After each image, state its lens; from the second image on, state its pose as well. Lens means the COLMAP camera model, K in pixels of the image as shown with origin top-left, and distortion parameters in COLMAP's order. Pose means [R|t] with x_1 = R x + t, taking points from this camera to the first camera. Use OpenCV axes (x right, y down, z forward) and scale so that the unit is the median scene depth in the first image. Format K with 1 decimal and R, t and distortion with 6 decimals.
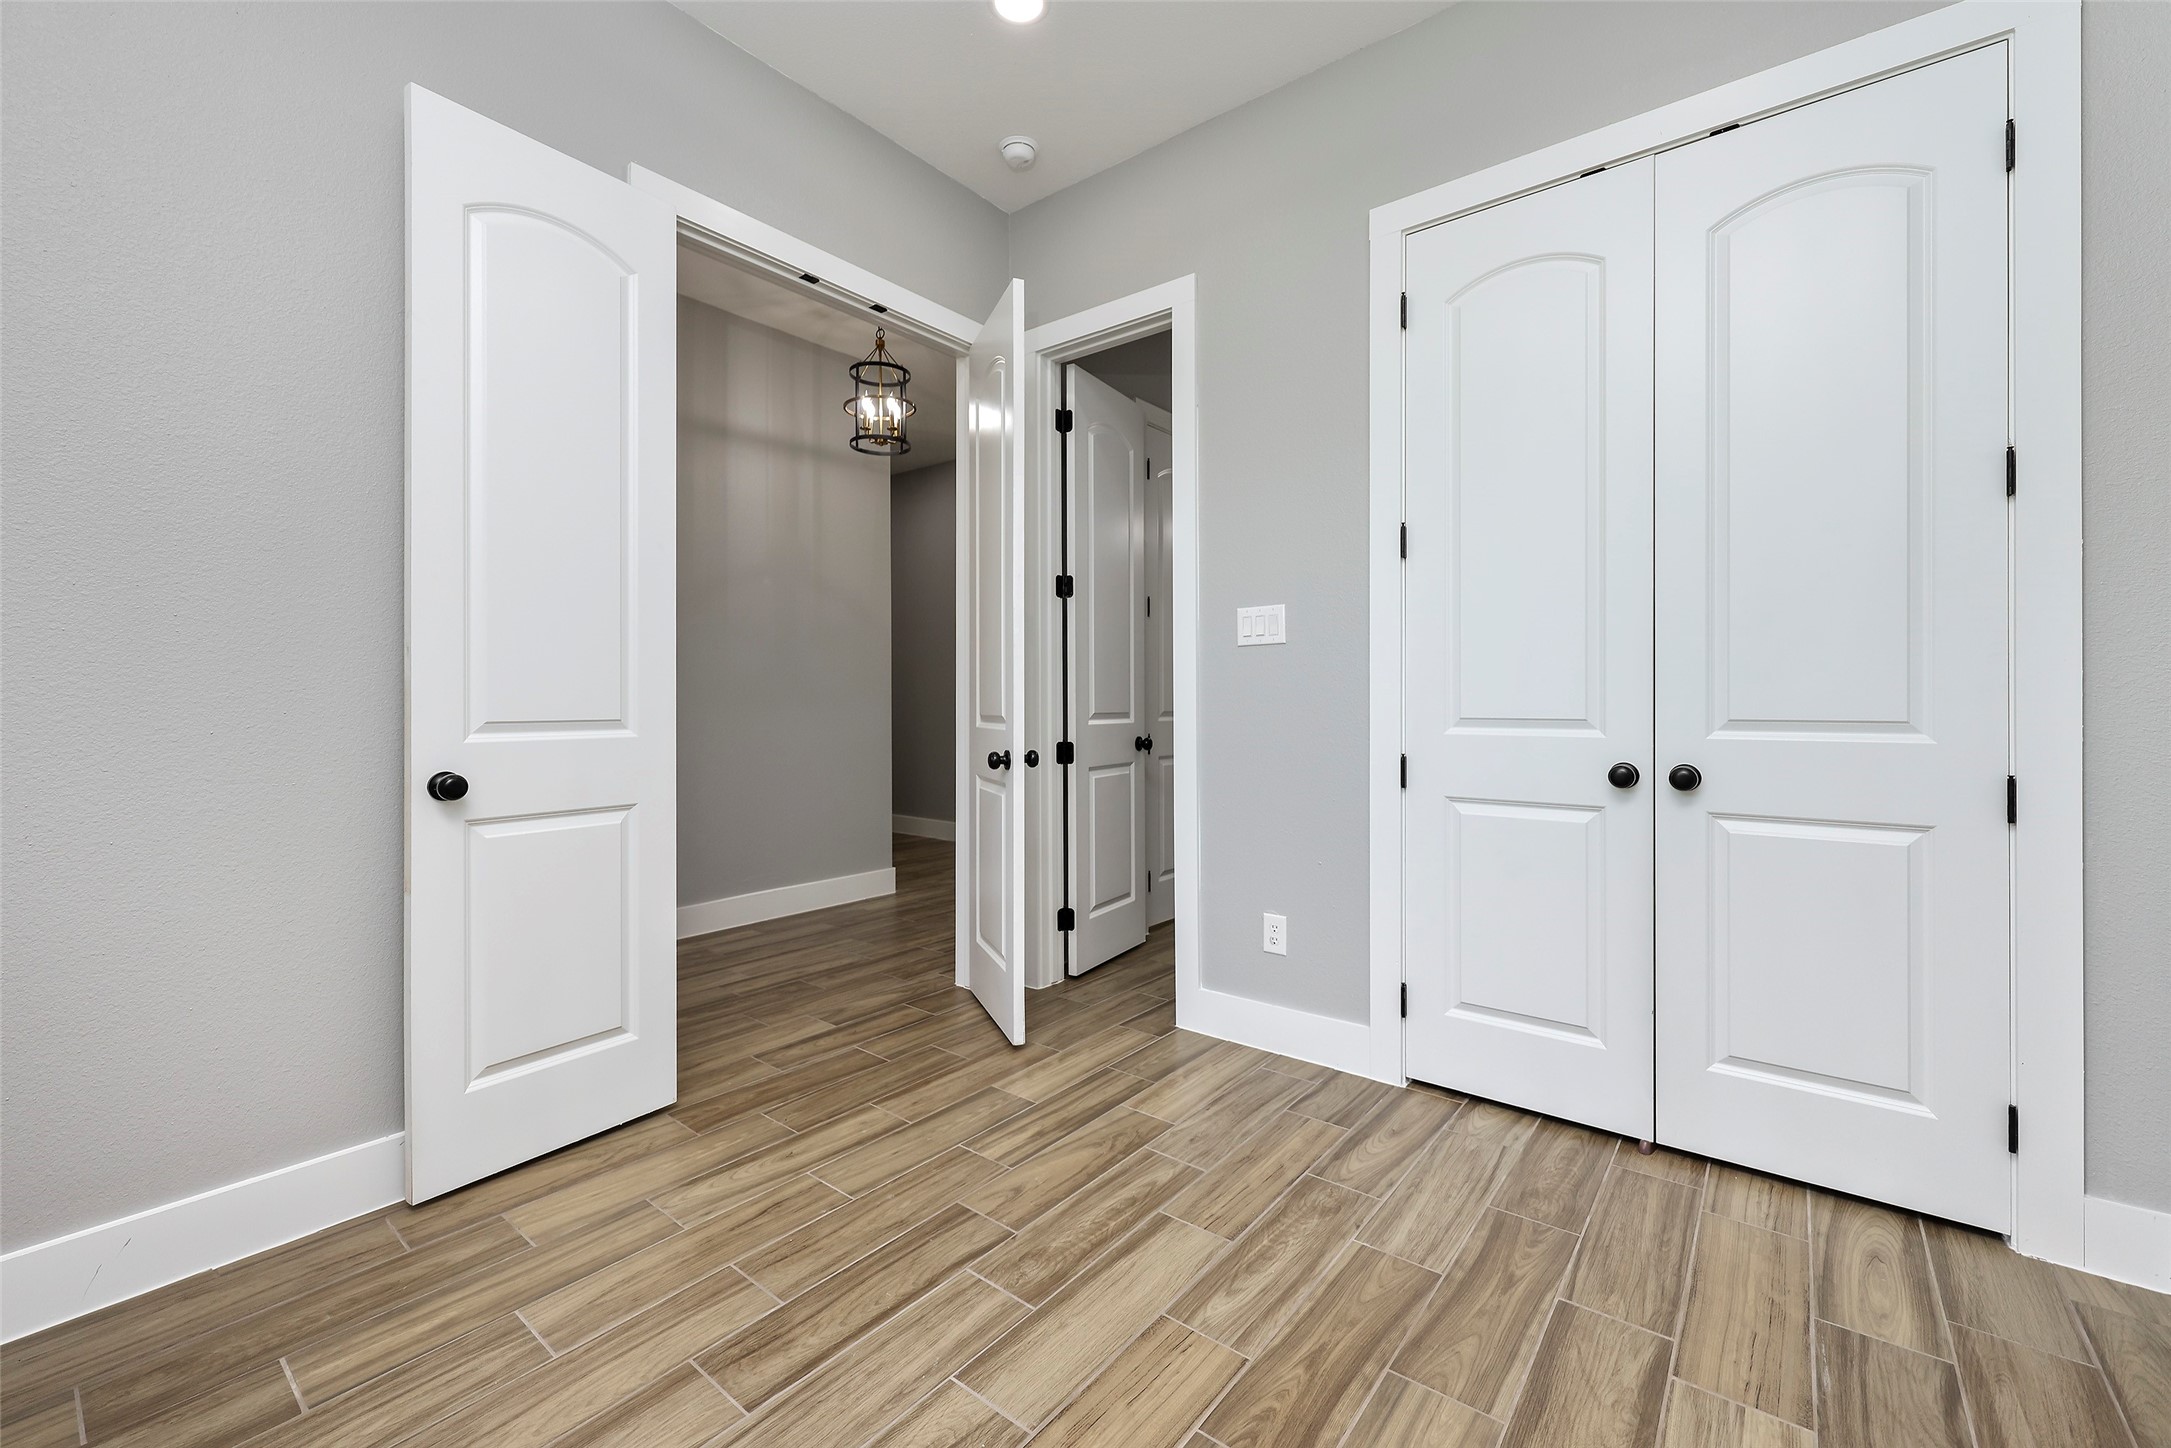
lens RADIAL K [[871.5, 0, 1090.8], [0, 871.5, 716.2], [0, 0, 1]] dist [-0.001554, 0.000065]
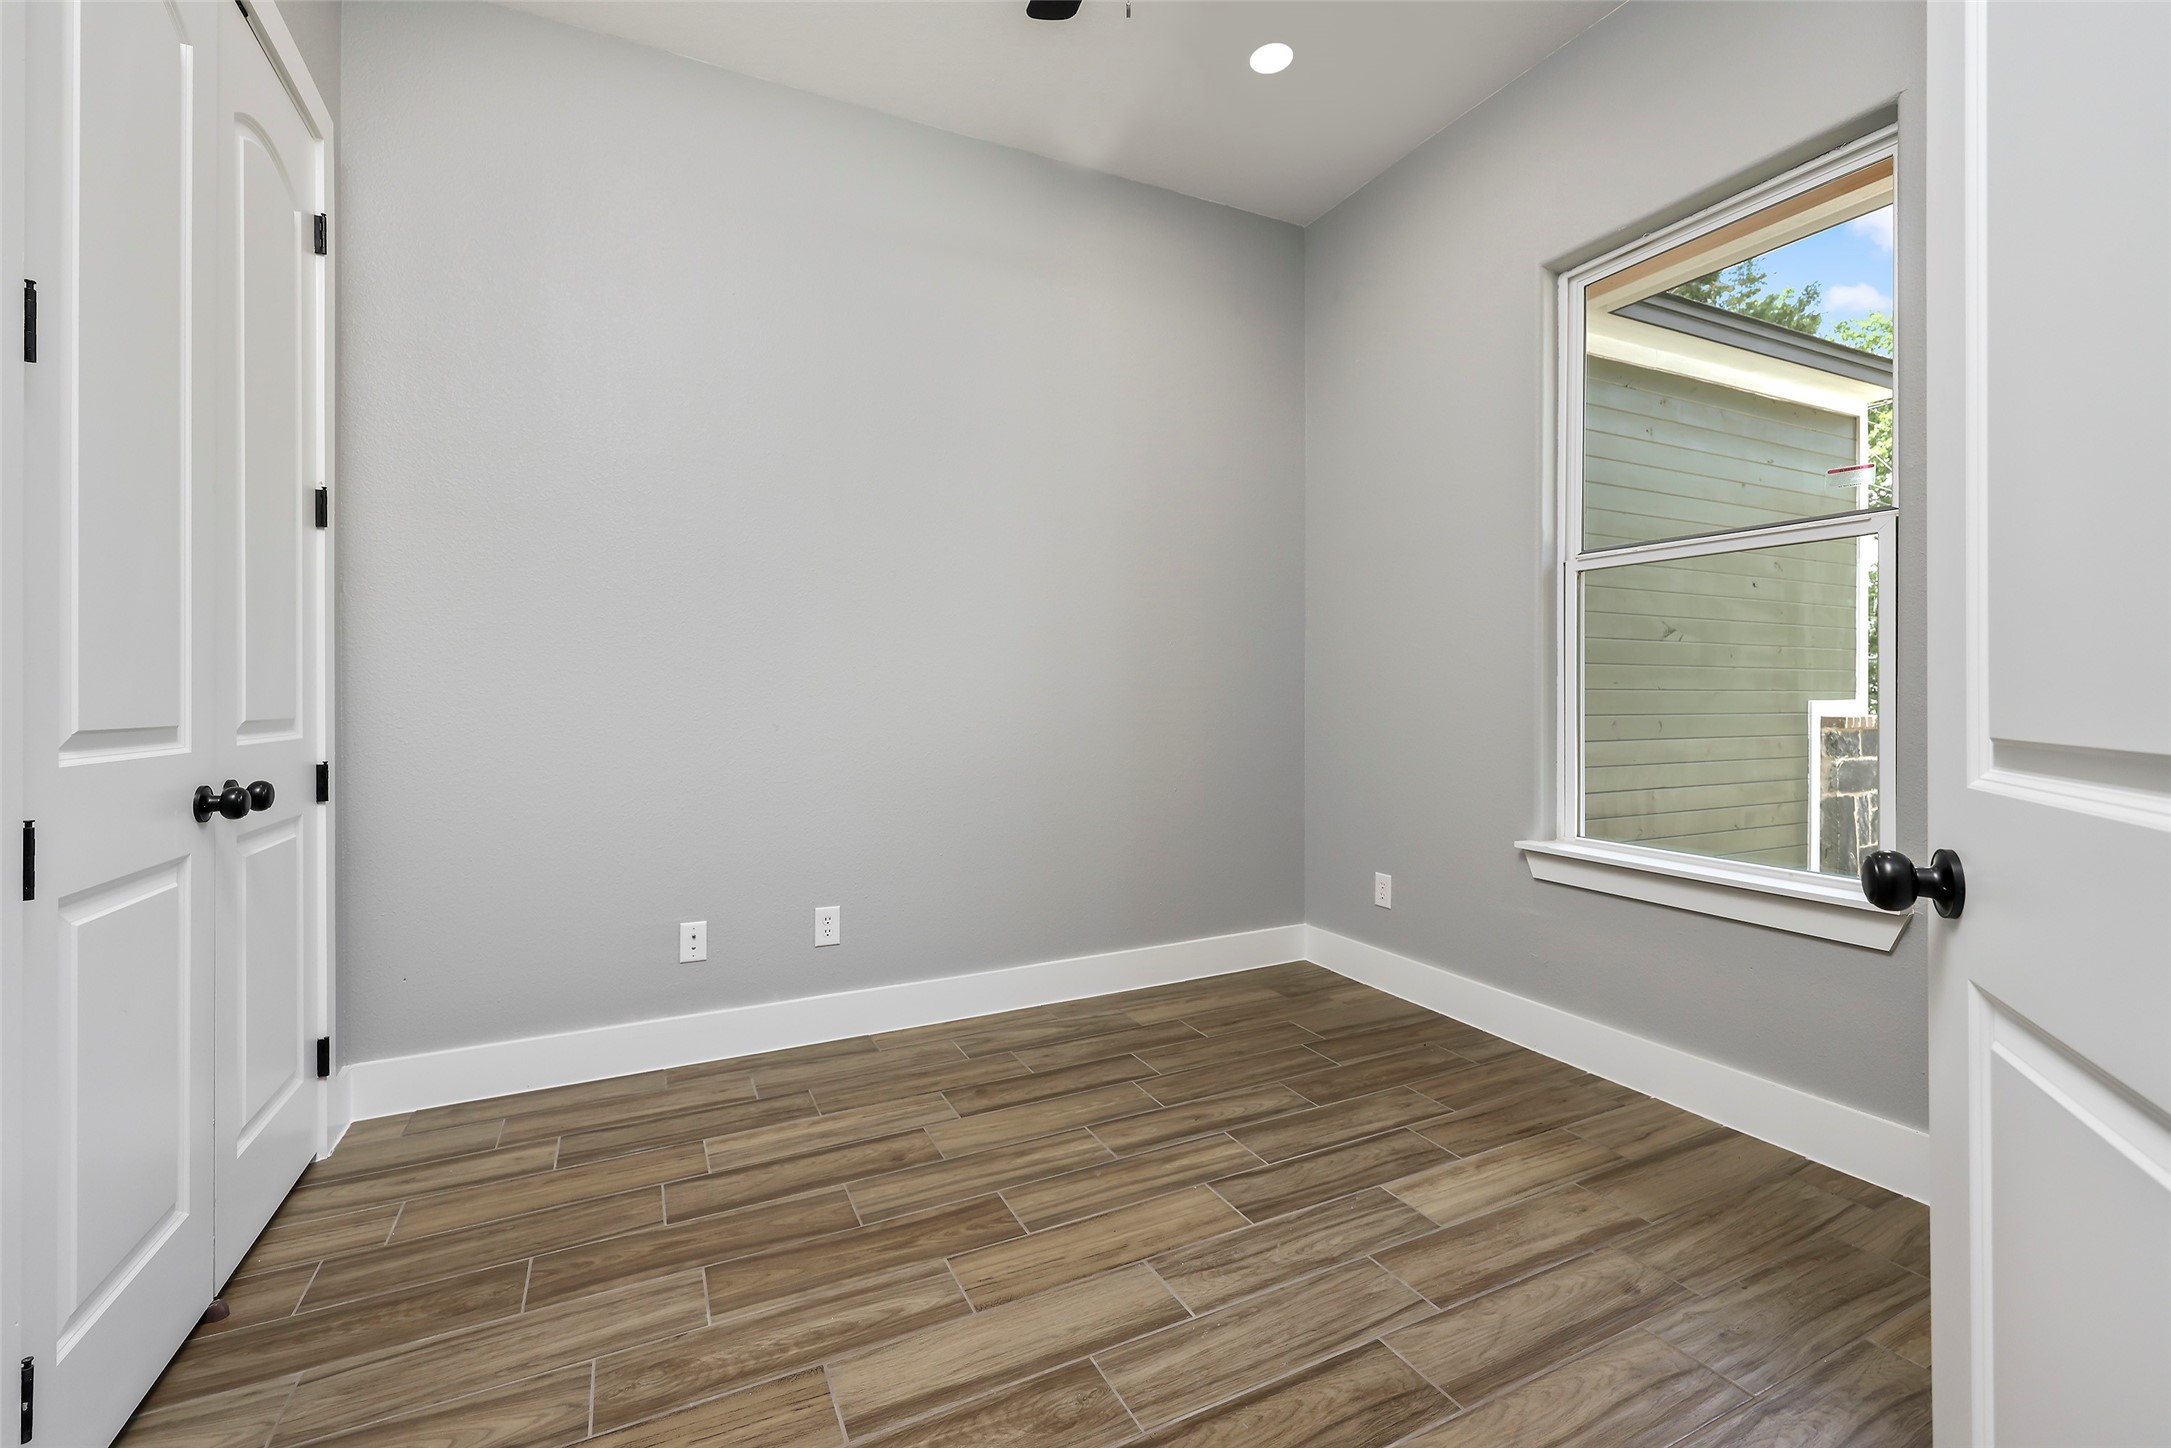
lens RADIAL K [[871.5, 0, 1090.8], [0, 871.5, 716.2], [0, 0, 1]] dist [-0.001554, 0.000065]
pose [[-0.901146, -0.000297, 0.433515, -0.479934], [0.015203, 0.999363, 0.032286, -0.021319], [-0.433249, 0.035686, -0.900568, 1.873829]]
